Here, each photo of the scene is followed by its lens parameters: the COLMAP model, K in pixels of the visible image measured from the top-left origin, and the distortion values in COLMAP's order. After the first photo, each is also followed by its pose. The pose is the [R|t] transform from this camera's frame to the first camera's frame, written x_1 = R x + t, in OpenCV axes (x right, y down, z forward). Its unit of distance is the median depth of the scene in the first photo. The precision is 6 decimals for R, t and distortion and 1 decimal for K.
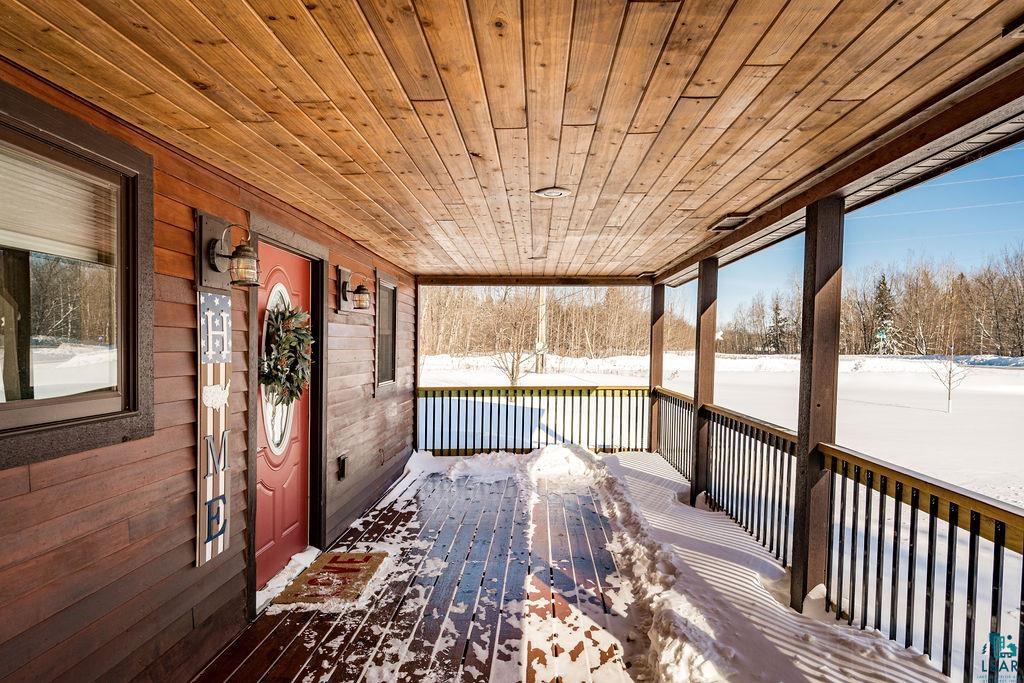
lens RADIAL K [[557.9, 0, 530.0], [0, 557.9, 364.6], [0, 0, 1]] dist [-0.001799, -0.000905]
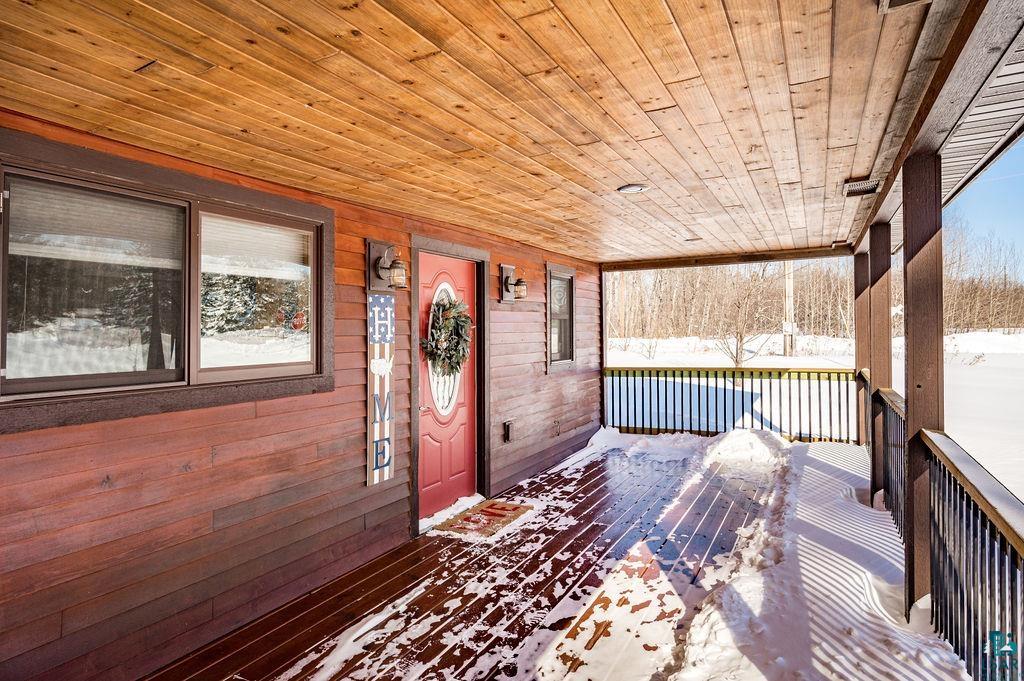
lens RADIAL K [[561.3, 0, 506.0], [0, 561.3, 319.7], [0, 0, 1]] dist [-0.004071, 0.000279]
pose [[0.879749, -0.027453, -0.474646, 0.351539], [0.003724, 0.998699, -0.050862, 0.009774], [0.475424, 0.042979, 0.878706, -0.097816]]
